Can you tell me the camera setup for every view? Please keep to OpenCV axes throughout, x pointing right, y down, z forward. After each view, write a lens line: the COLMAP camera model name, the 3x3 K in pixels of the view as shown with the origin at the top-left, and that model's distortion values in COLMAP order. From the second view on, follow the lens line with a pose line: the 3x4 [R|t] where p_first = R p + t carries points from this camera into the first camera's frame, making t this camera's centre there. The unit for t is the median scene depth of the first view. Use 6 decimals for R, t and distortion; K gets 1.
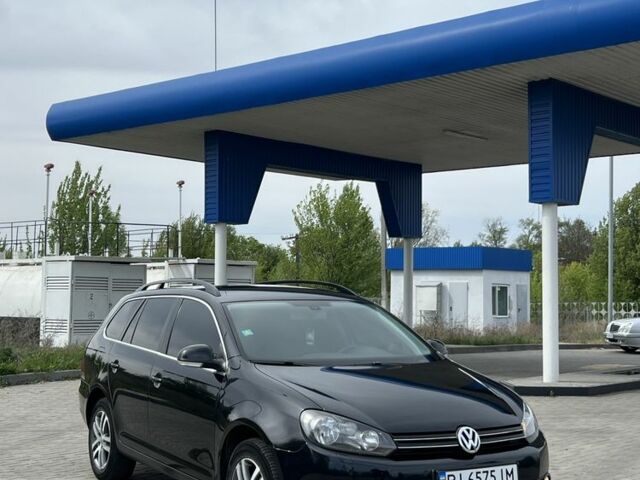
lens RADIAL K [[978.7, 0, 318.7], [0, 978.7, 236.6], [0, 0, 1]] dist [0.093001, 0.000000]
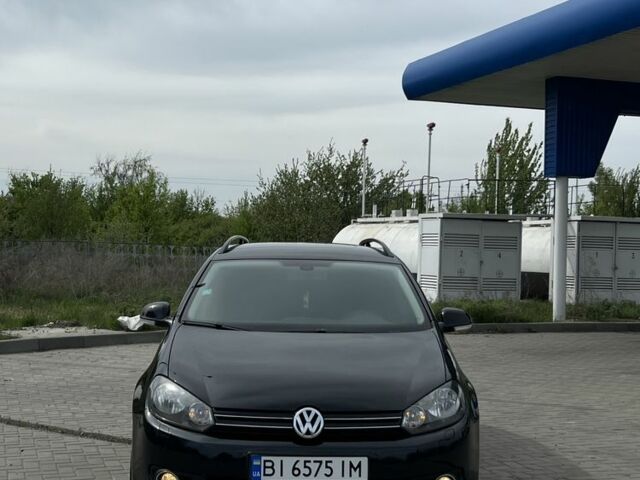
lens RADIAL K [[978.7, 0, 321.5], [0, 978.7, 242.9], [0, 0, 1]] dist [0.093001, 0.000000]
pose [[0.875525, 0.009633, -0.483077, 0.147382], [0.014253, 0.998851, 0.045750, 0.002430], [0.482962, -0.046940, 0.874382, 0.066634]]
